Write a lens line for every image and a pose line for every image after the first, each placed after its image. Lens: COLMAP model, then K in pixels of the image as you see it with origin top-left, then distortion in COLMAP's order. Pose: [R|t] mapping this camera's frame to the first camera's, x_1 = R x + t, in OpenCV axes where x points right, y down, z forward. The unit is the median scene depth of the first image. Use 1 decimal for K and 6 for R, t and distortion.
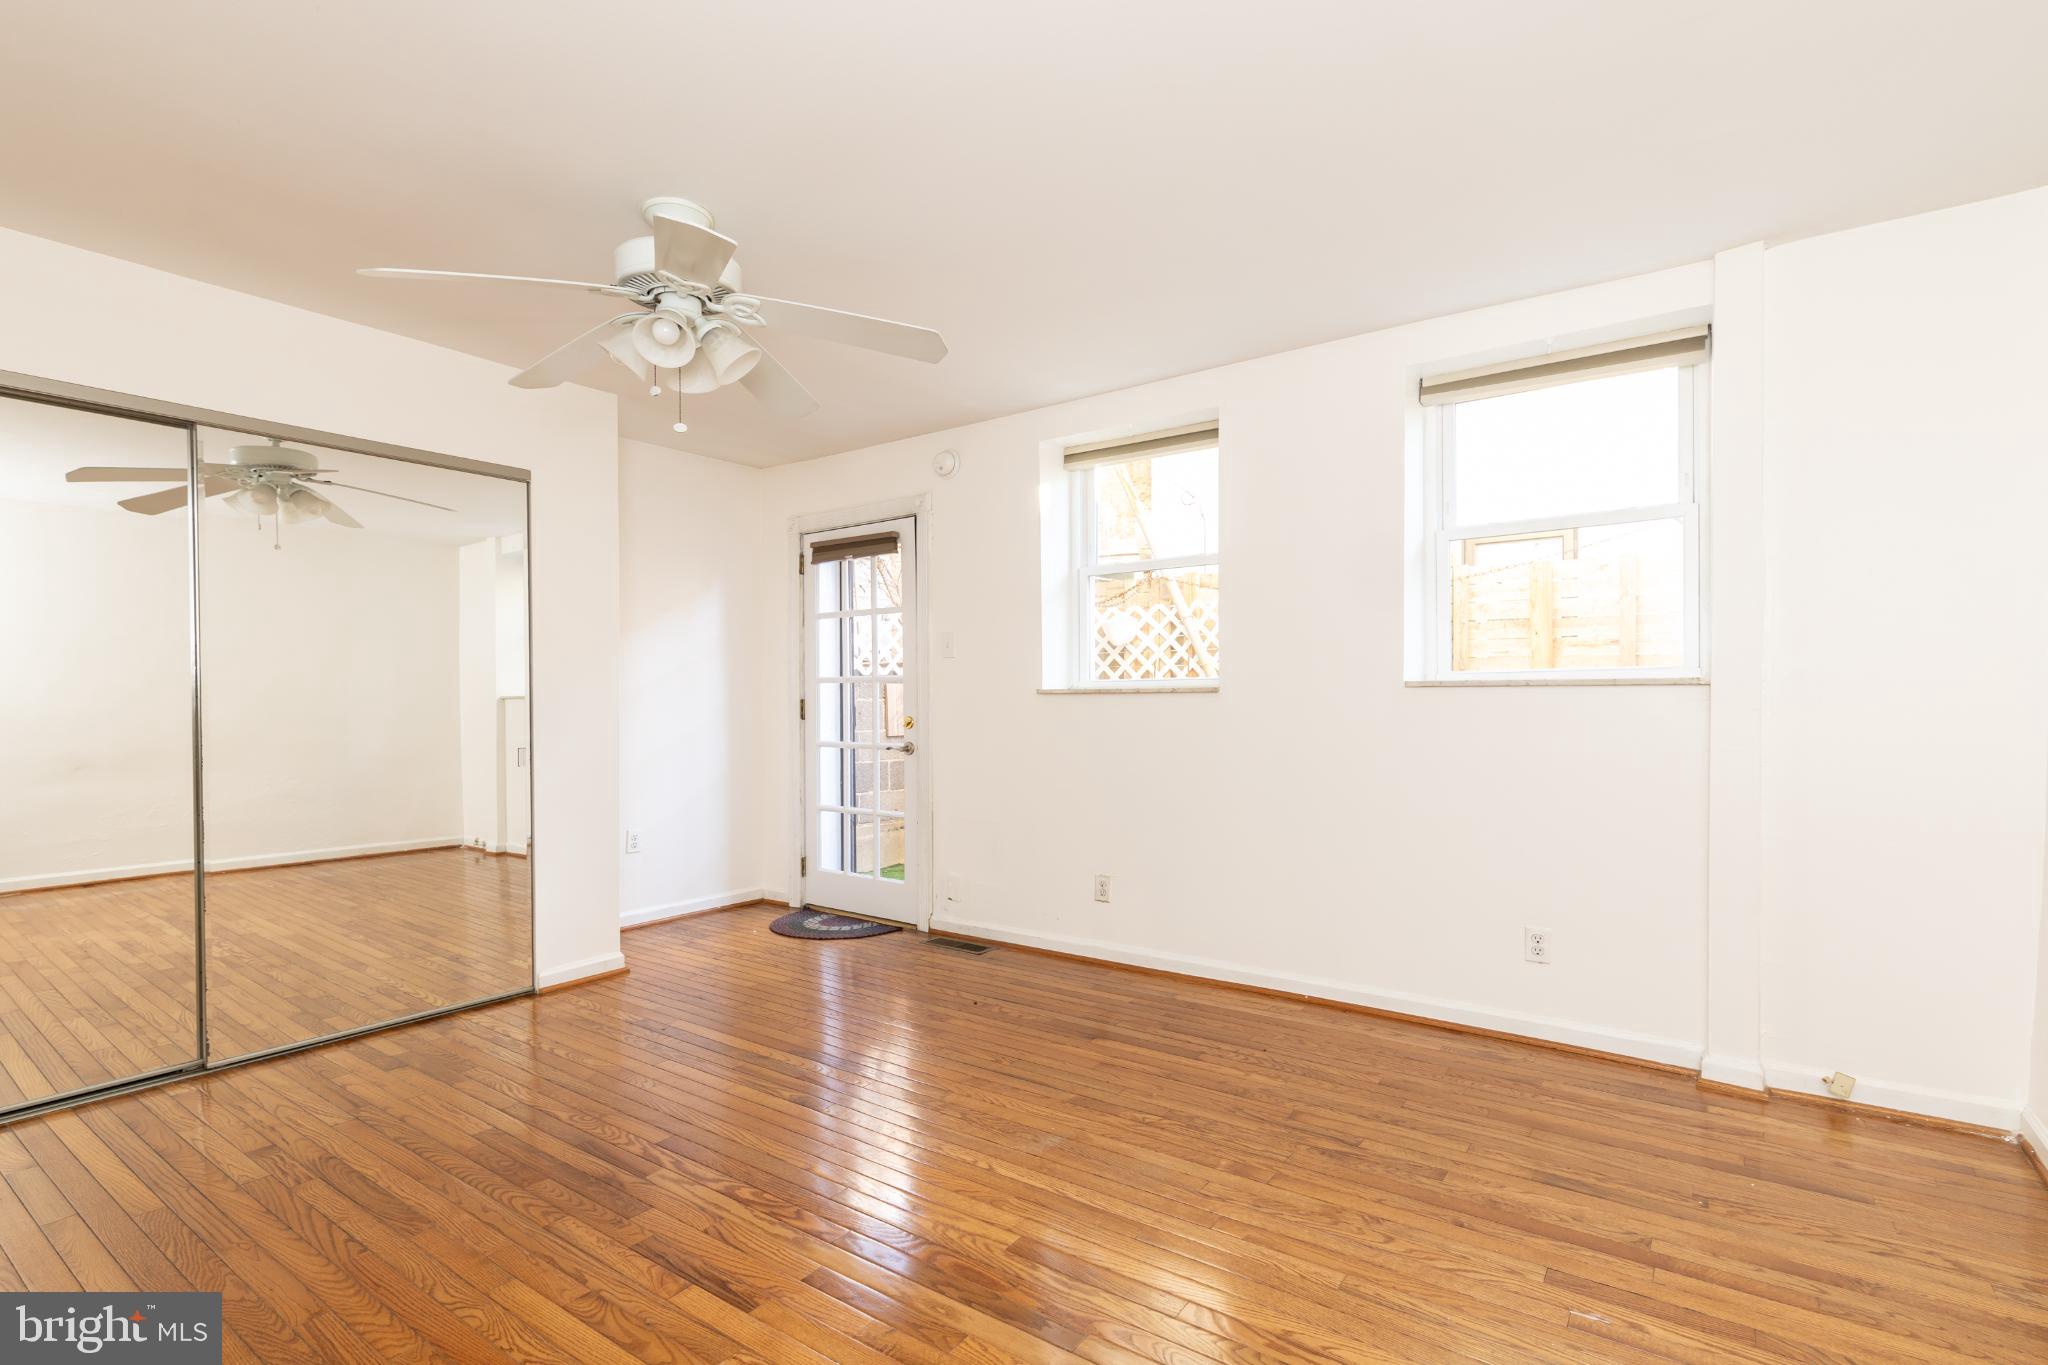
lens RADIAL K [[828.1, 0, 1023.6], [0, 828.1, 702.3], [0, 0, 1]] dist [0.000845, 0.000042]
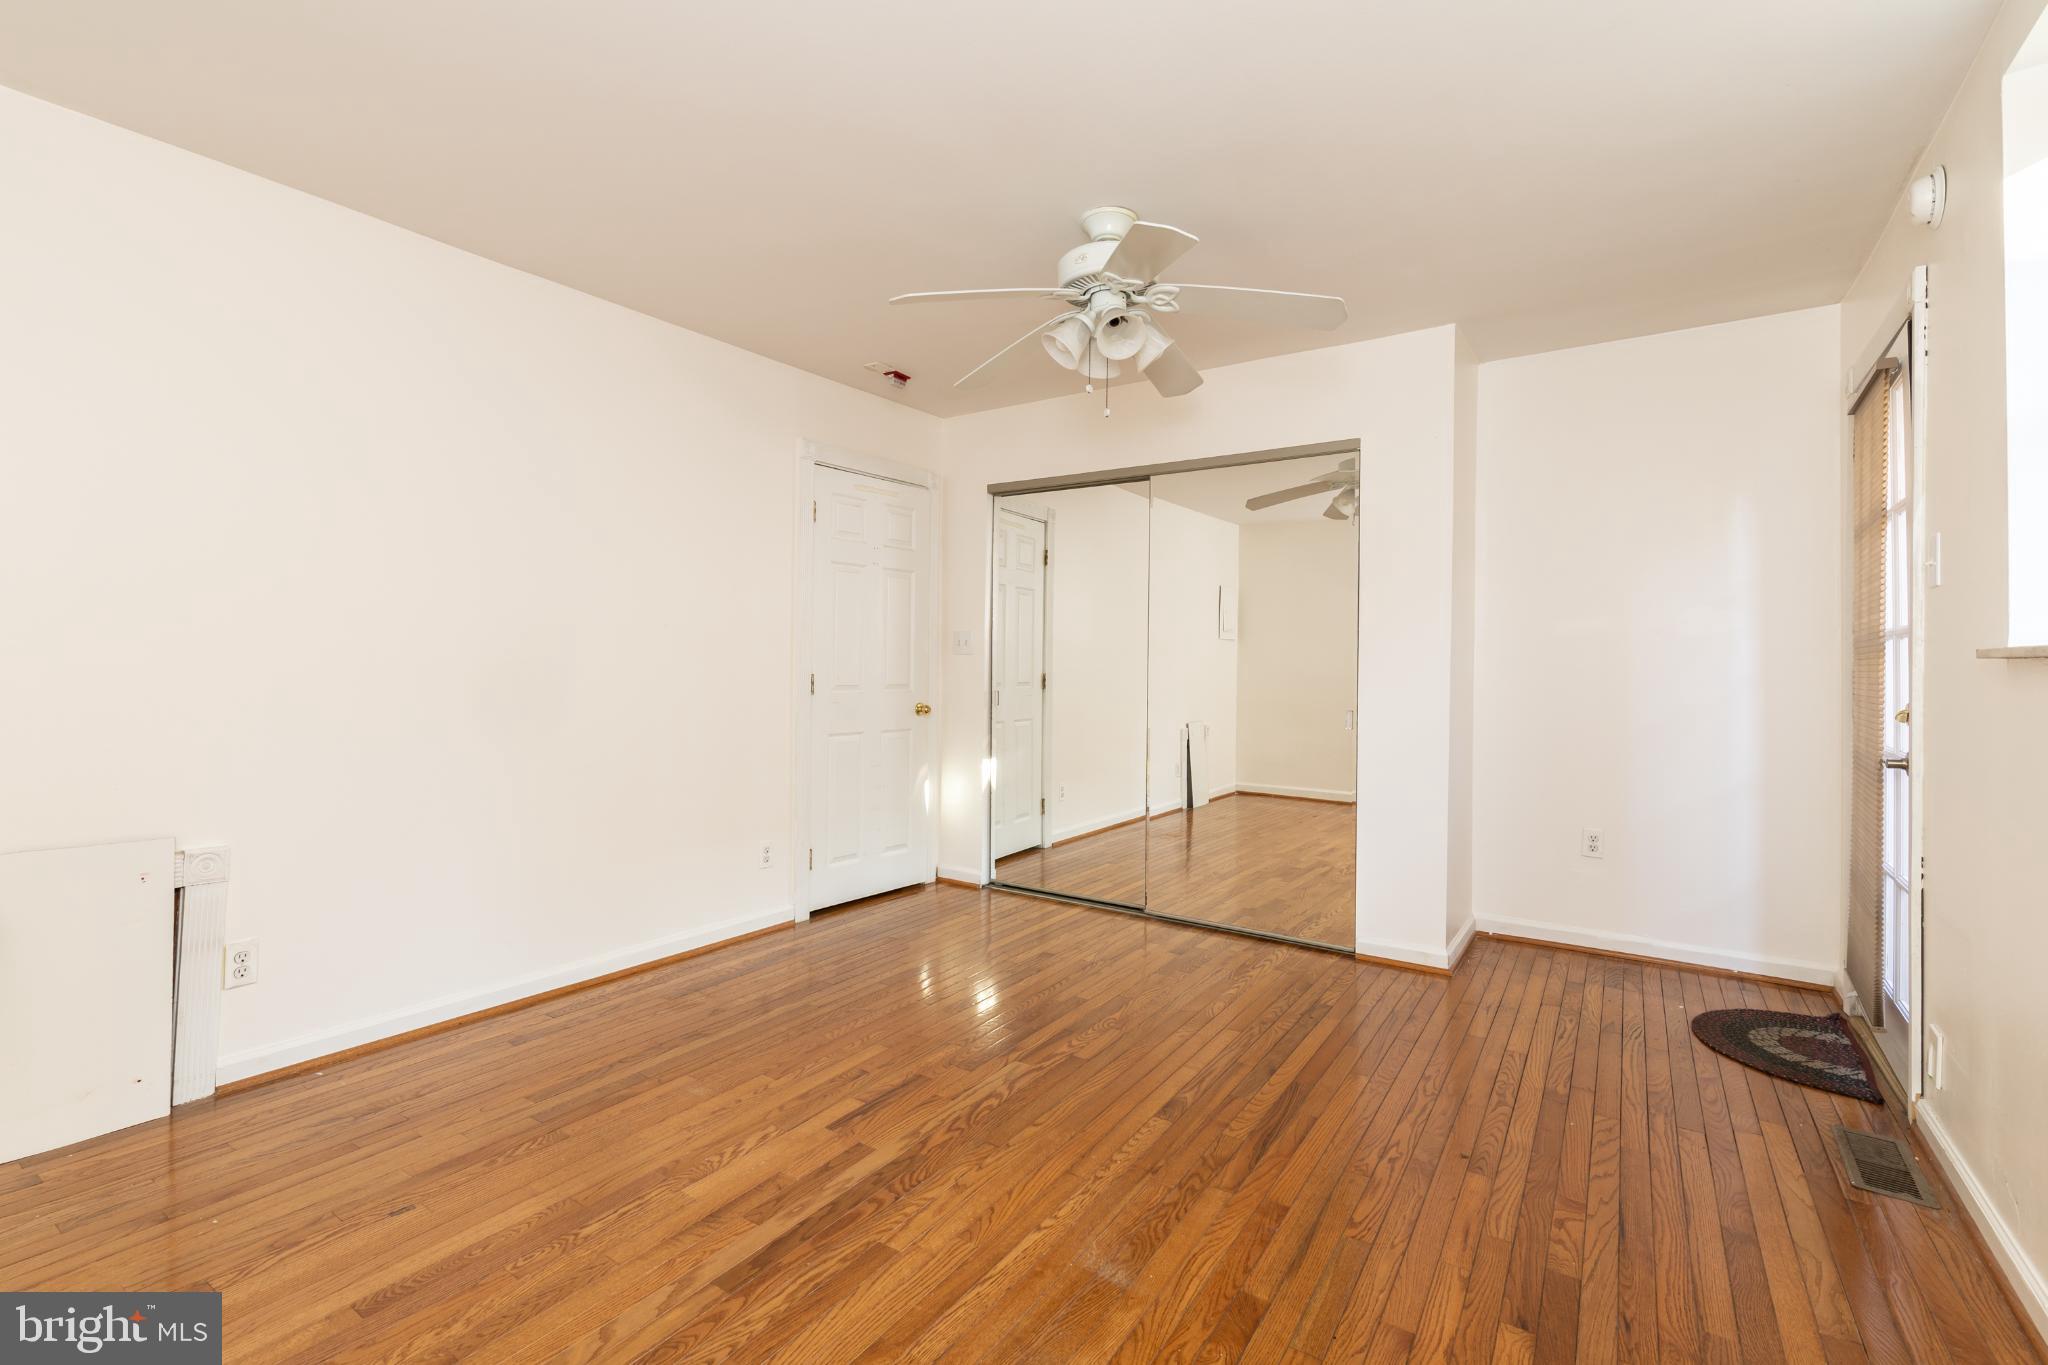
lens RADIAL K [[914.6, 0, 1018.9], [0, 914.6, 658.0], [0, 0, 1]] dist [0.001553, -0.000133]
pose [[0.096557, -0.000755, -0.995327, 0.572624], [-0.013701, 0.999904, -0.002087, -0.003575], [0.995233, 0.013838, 0.096537, 0.580695]]
